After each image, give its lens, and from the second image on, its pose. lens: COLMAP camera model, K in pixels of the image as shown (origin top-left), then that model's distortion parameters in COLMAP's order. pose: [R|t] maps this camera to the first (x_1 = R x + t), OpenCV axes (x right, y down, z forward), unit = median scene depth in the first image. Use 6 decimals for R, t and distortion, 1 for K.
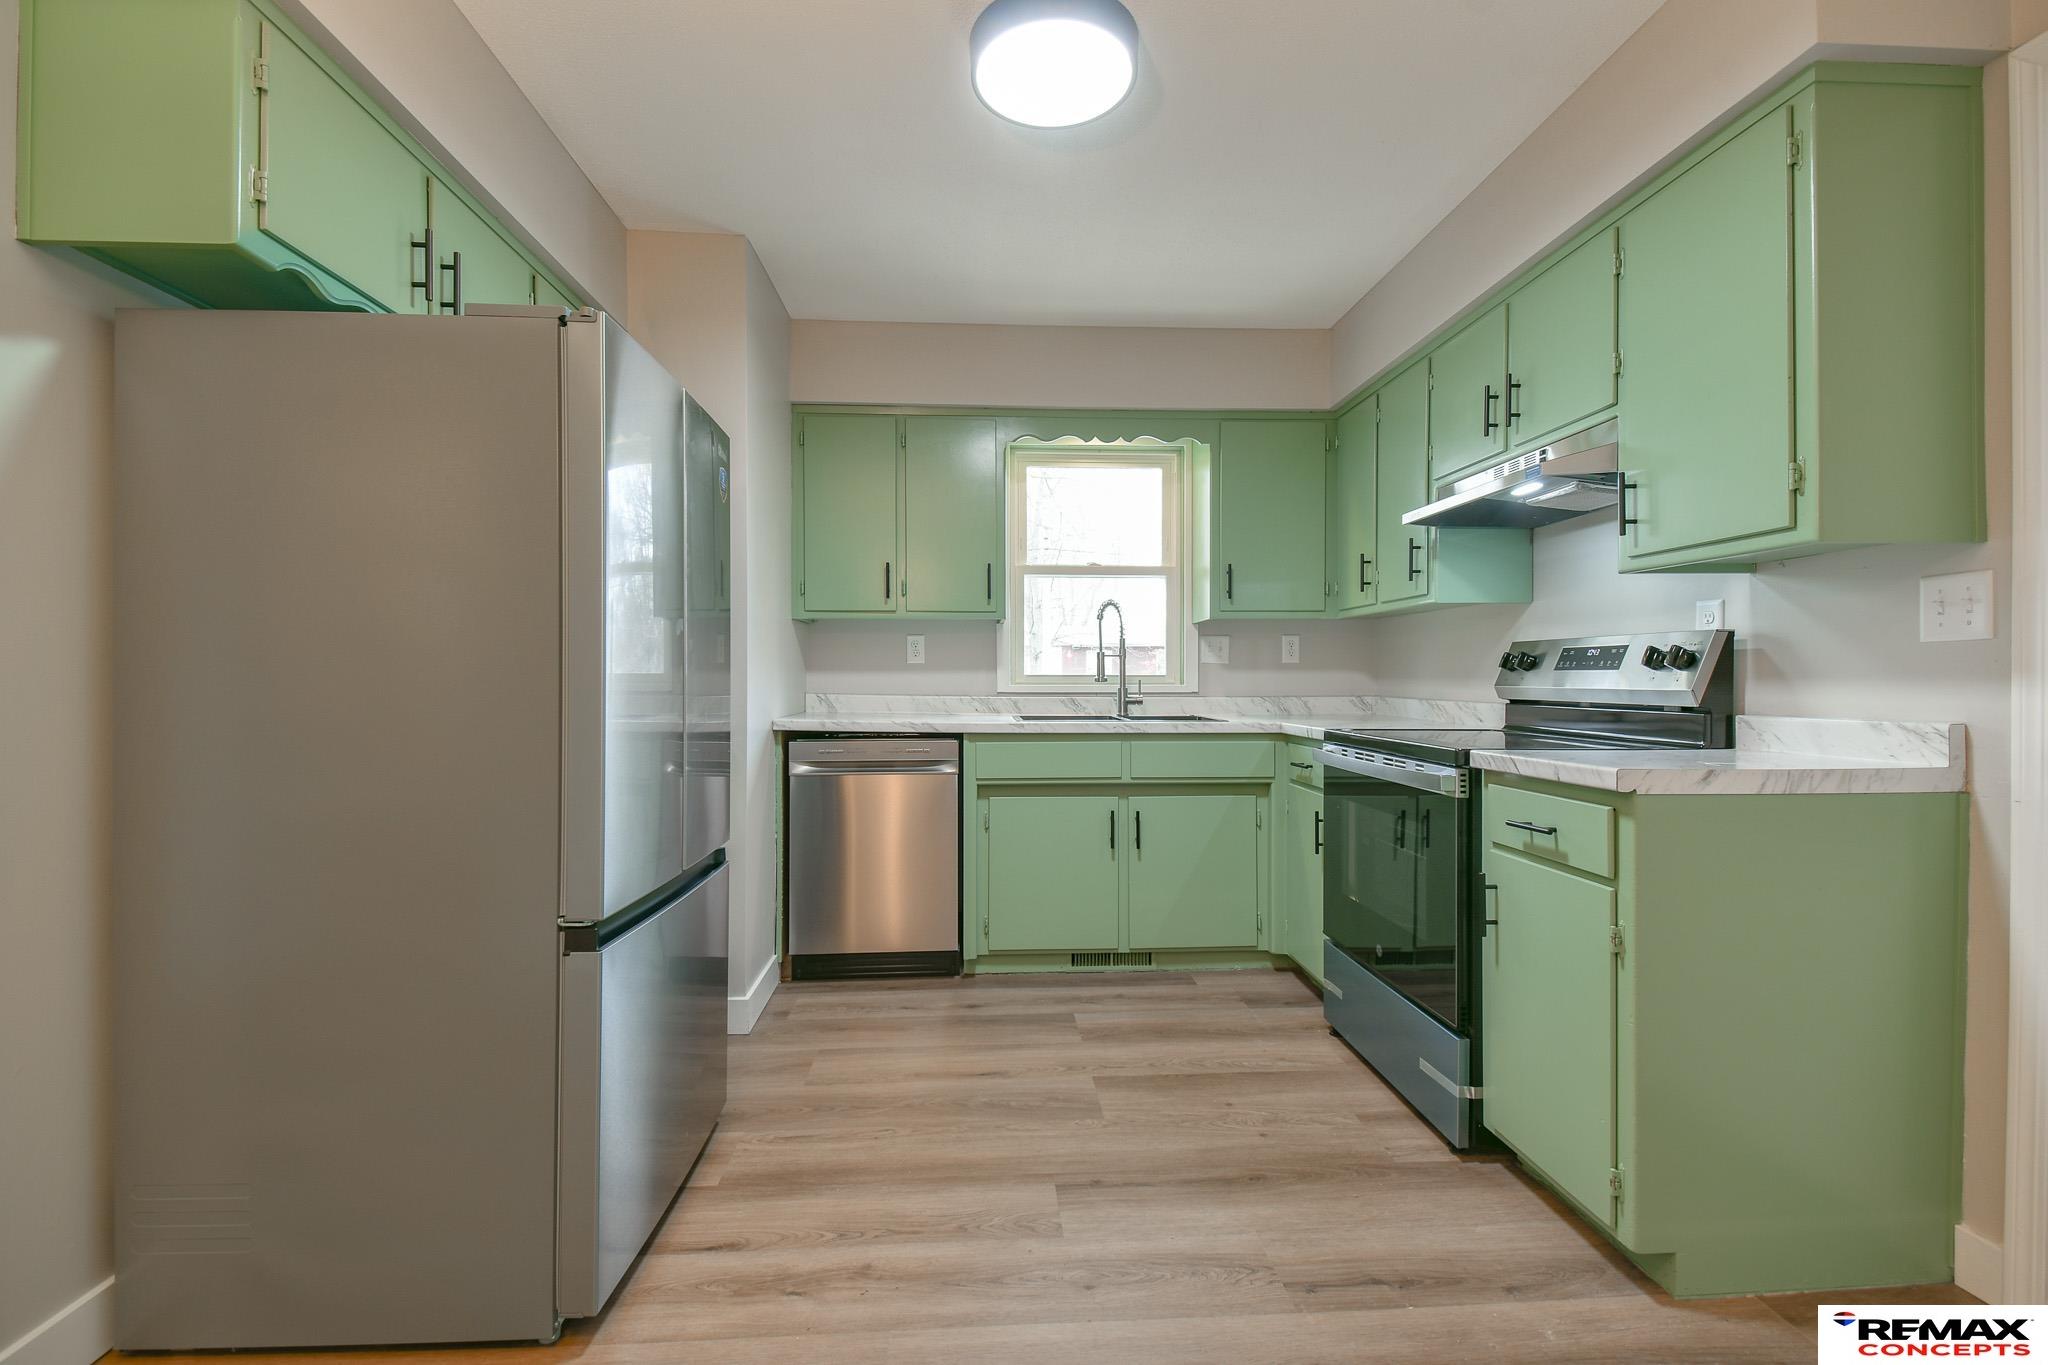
lens RADIAL K [[892.0, 0, 1024.0], [0, 892.0, 682.5], [0, 0, 1]] dist [0.045279, -0.024934]
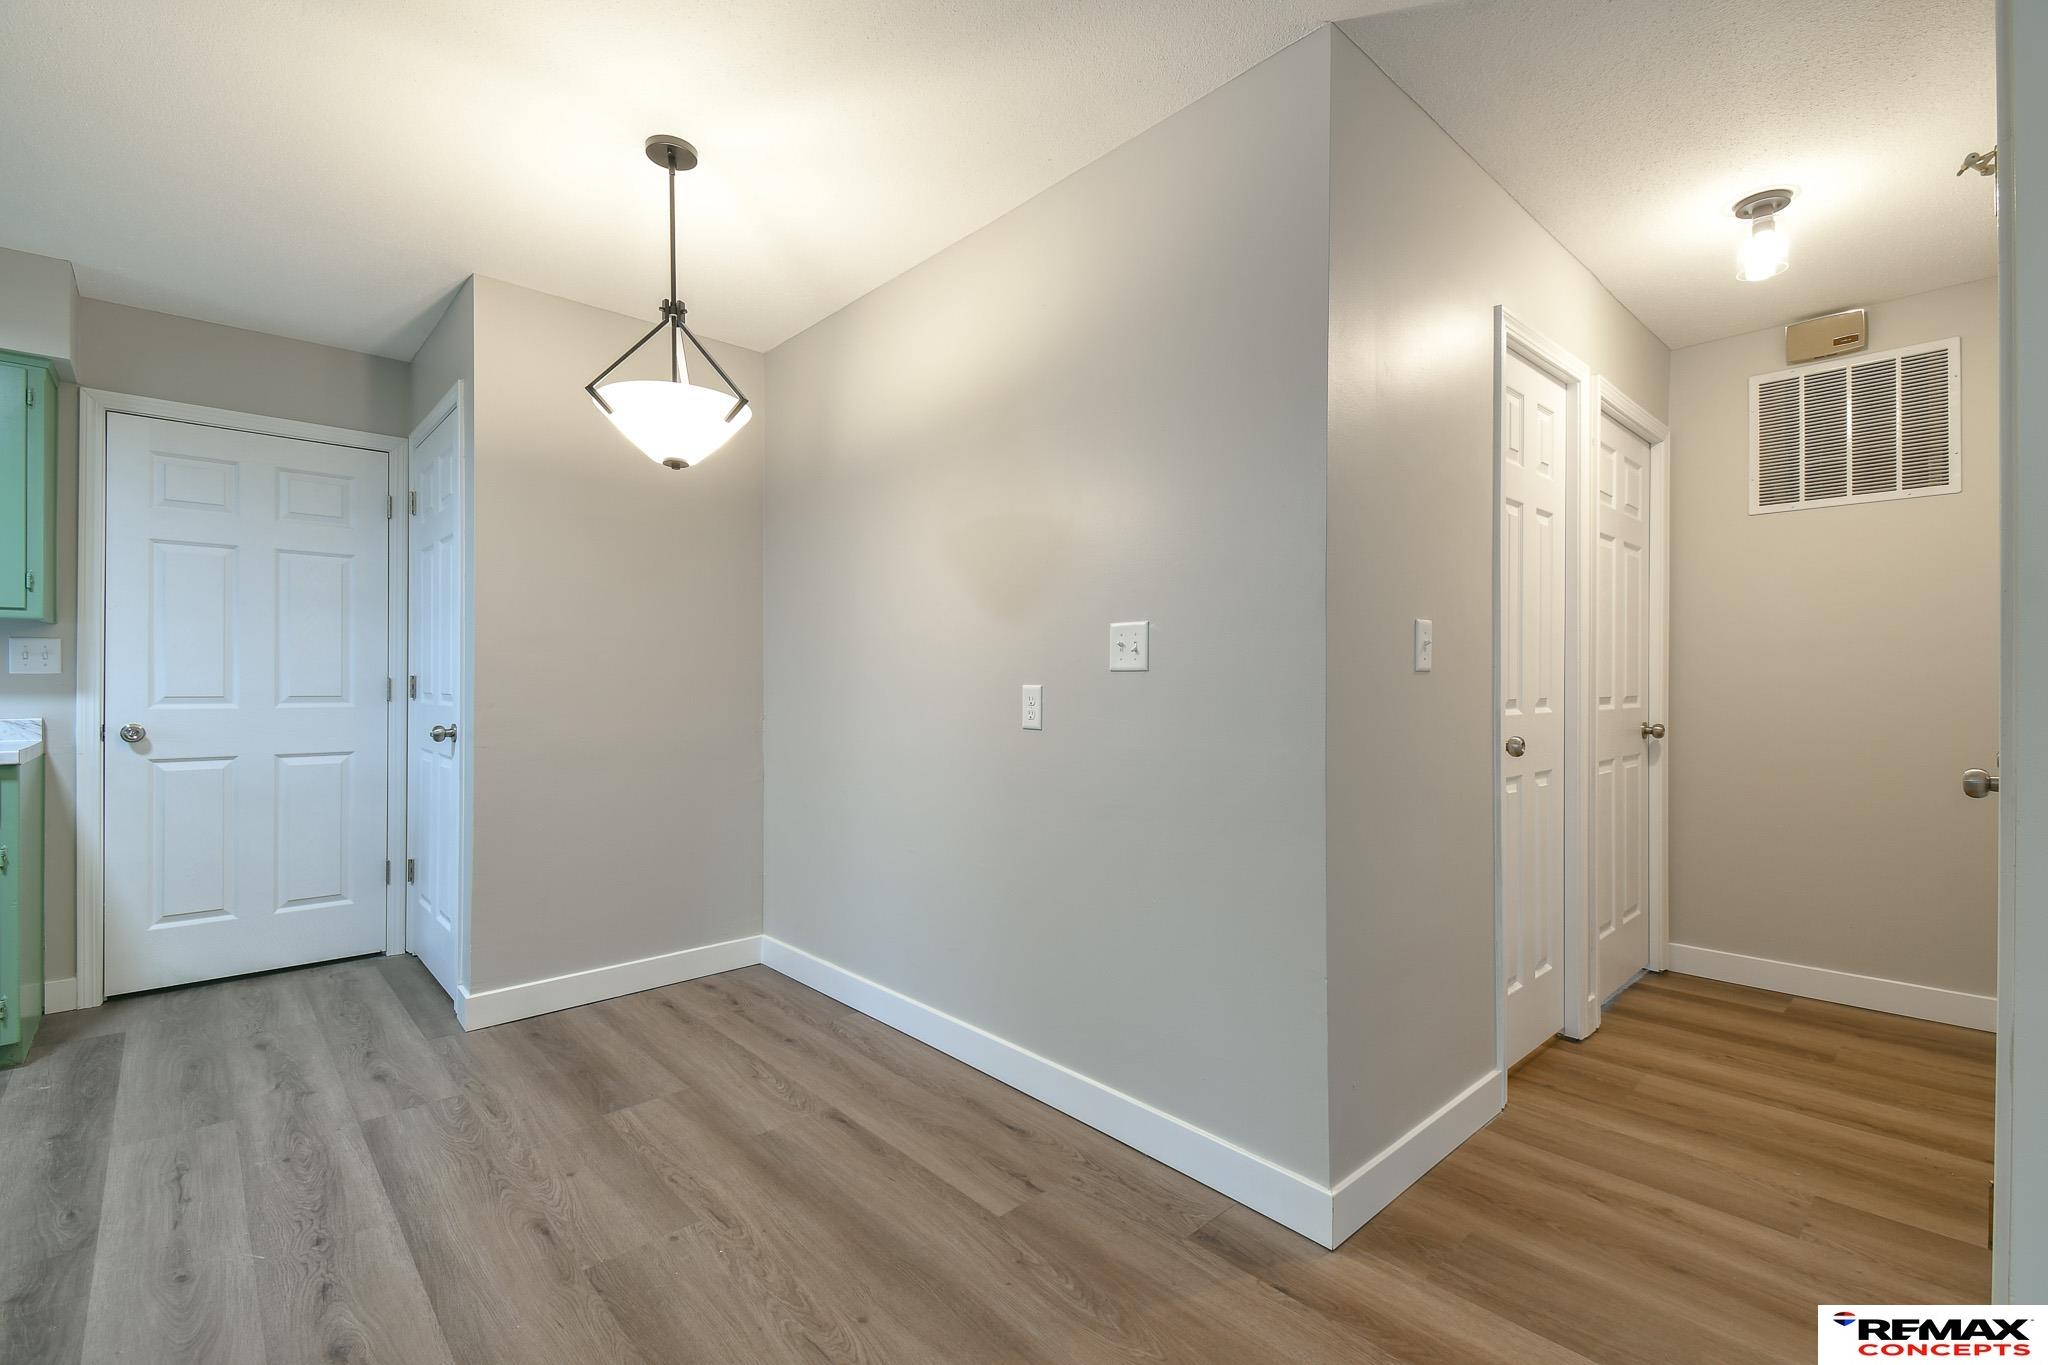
lens RADIAL K [[892.0, 0, 1024.0], [0, 892.0, 682.5], [0, 0, 1]] dist [0.045279, -0.024934]
pose [[-0.633129, 0.000648, 0.774046, -0.901257], [-0.000578, 0.999999, -0.001309, -0.013994], [-0.774046, -0.001276, -0.633128, 0.320490]]
